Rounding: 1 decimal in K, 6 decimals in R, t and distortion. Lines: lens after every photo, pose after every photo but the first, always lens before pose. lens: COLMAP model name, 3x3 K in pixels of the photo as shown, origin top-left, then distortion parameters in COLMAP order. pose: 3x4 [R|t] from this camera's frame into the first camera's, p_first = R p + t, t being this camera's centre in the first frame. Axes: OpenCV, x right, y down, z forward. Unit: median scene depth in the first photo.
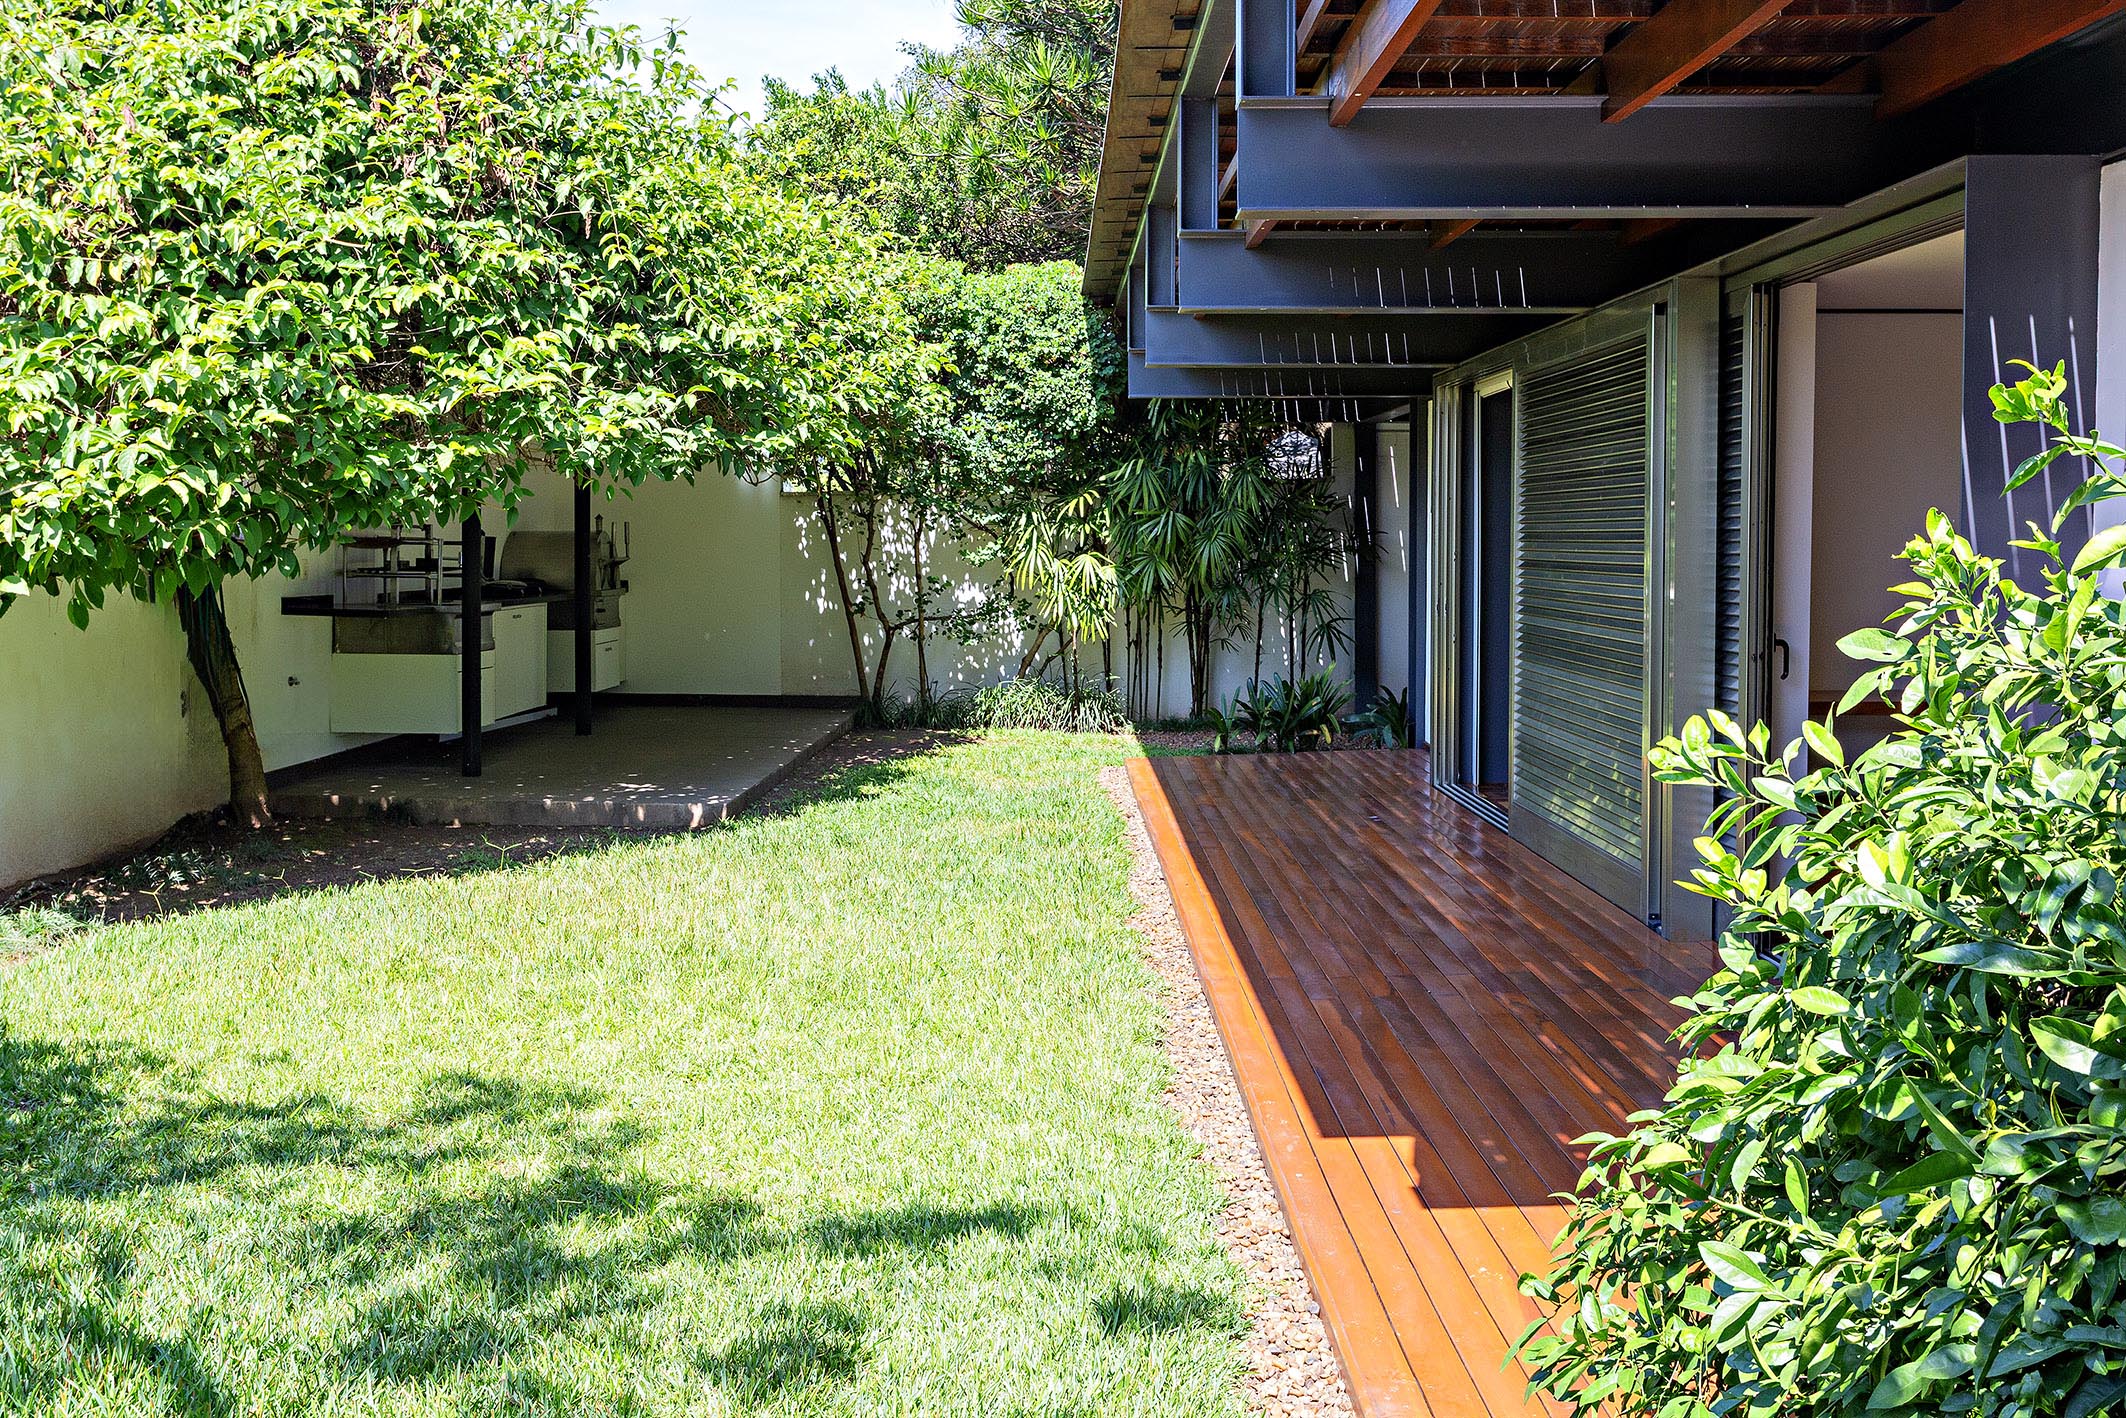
lens RADIAL K [[2100.7, 0, 1063.0], [0, 2100.7, 709.0], [0, 0, 1]] dist [-0.003560, -0.002962]
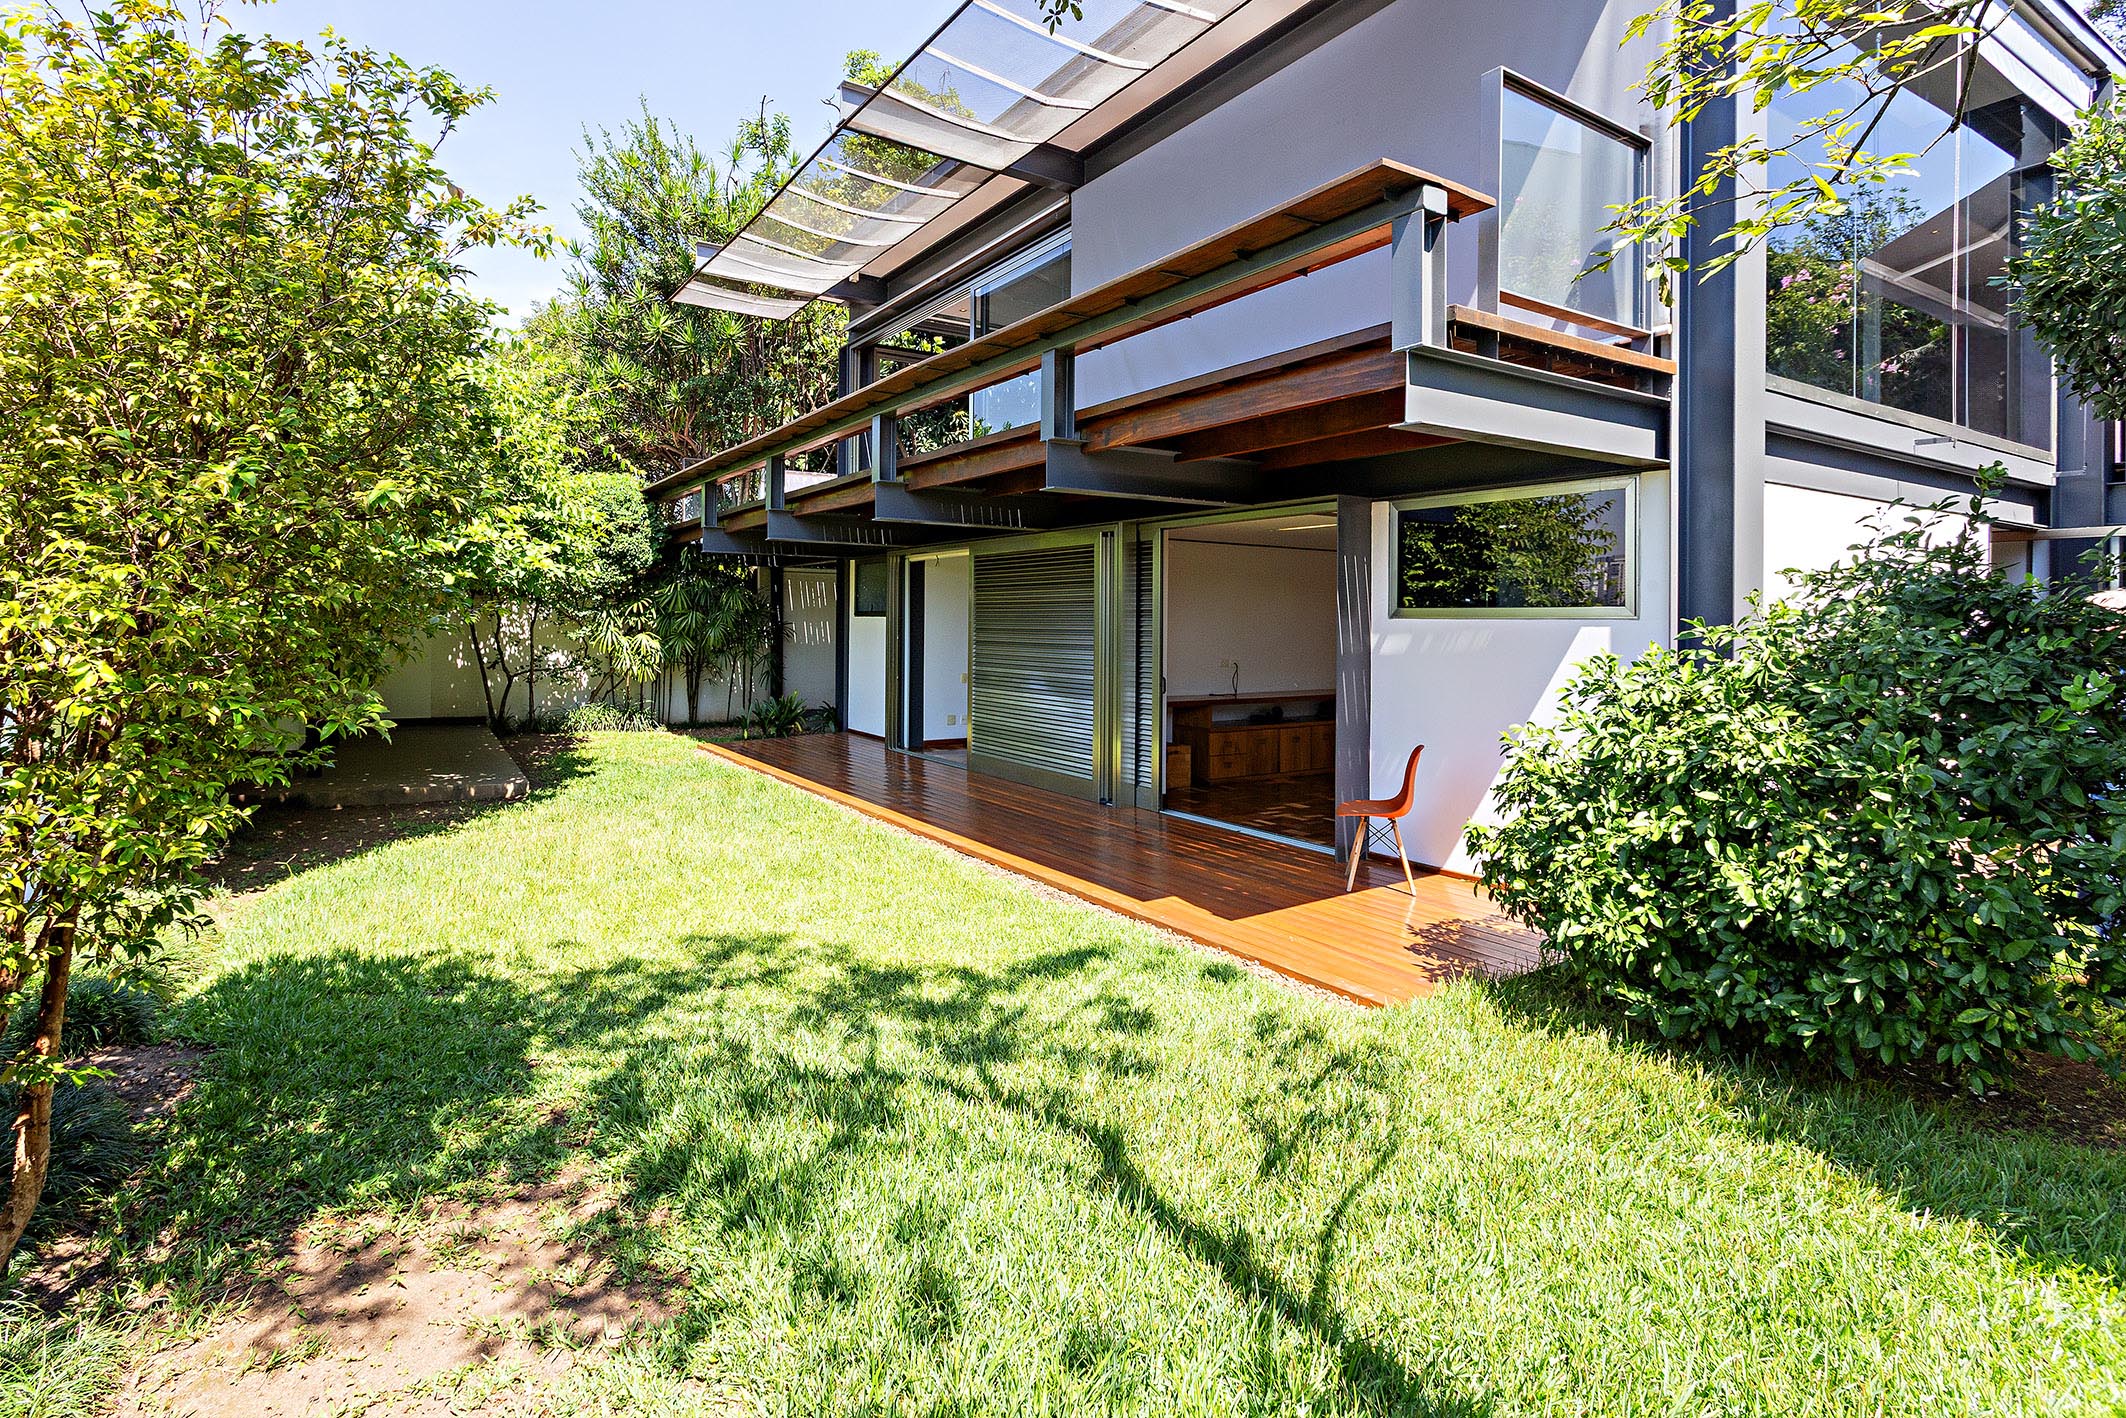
lens RADIAL K [[1079.5, 0, 1063.4], [0, 1079.5, 633.0], [0, 0, 1]] dist [-0.000654, -0.000067]
pose [[0.842296, 0.004414, 0.538998, -0.190832], [0.033366, 0.997622, -0.060311, -0.005977], [-0.537982, 0.068784, 0.840145, 0.016773]]
